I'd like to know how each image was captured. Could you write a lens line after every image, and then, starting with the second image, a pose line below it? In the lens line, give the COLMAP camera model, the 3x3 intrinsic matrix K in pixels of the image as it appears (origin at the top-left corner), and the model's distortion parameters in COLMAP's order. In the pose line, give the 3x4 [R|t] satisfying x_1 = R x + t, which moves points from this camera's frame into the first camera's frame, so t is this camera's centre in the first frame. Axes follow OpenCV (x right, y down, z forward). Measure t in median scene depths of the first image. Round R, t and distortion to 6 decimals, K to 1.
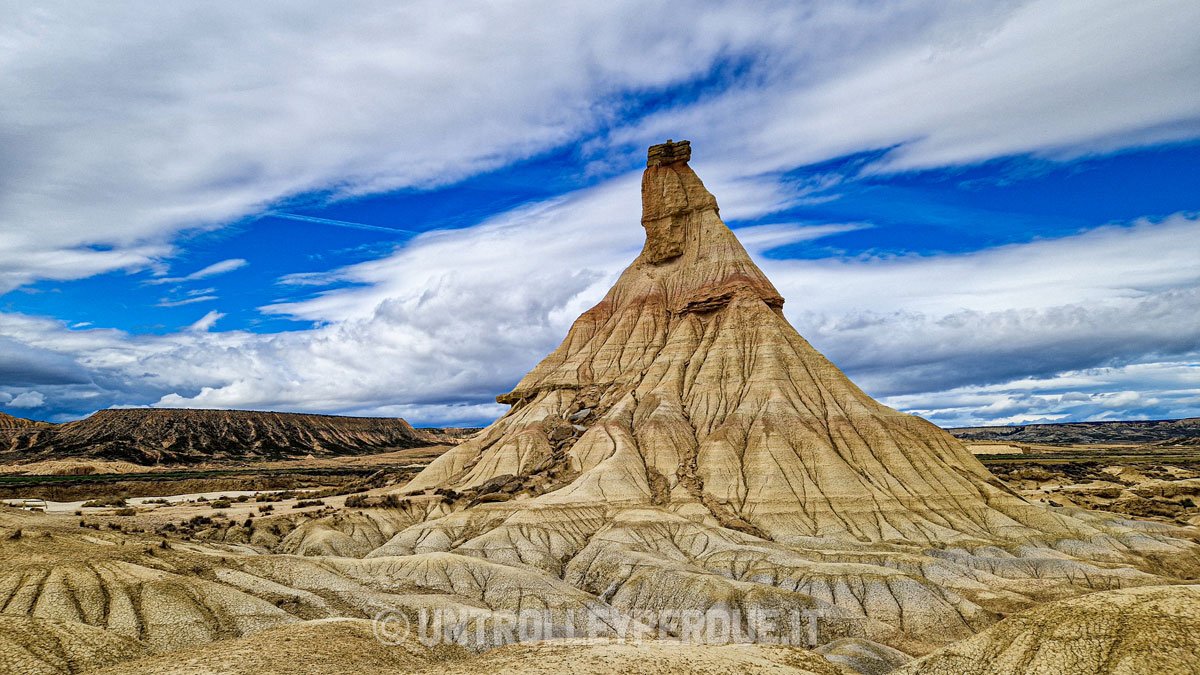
lens RADIAL K [[808.8, 0, 599.2], [0, 808.8, 351.1], [0, 0, 1]] dist [0.094901, -0.090413]
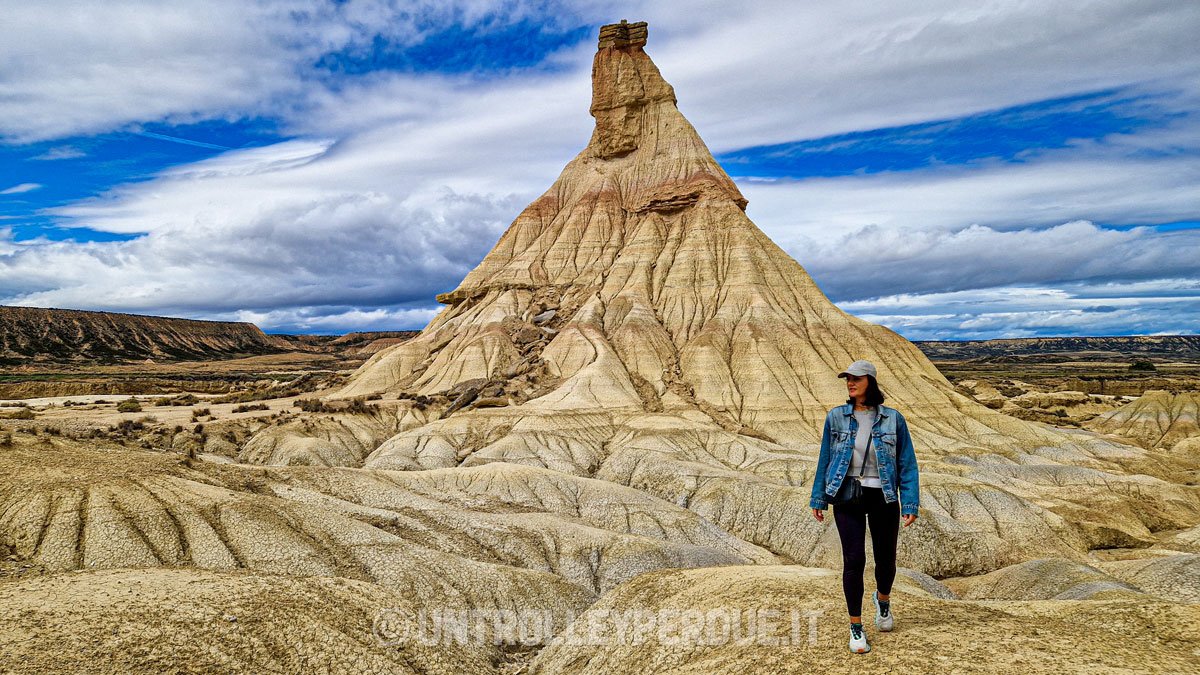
lens RADIAL K [[808.8, 0, 599.2], [0, 808.8, 351.1], [0, 0, 1]] dist [0.094901, -0.090413]
pose [[0.986349, 0.018531, 0.163625, -0.111966], [-0.036154, 0.993773, 0.105391, 0.018416], [-0.160653, -0.109868, 0.980877, 0.080857]]
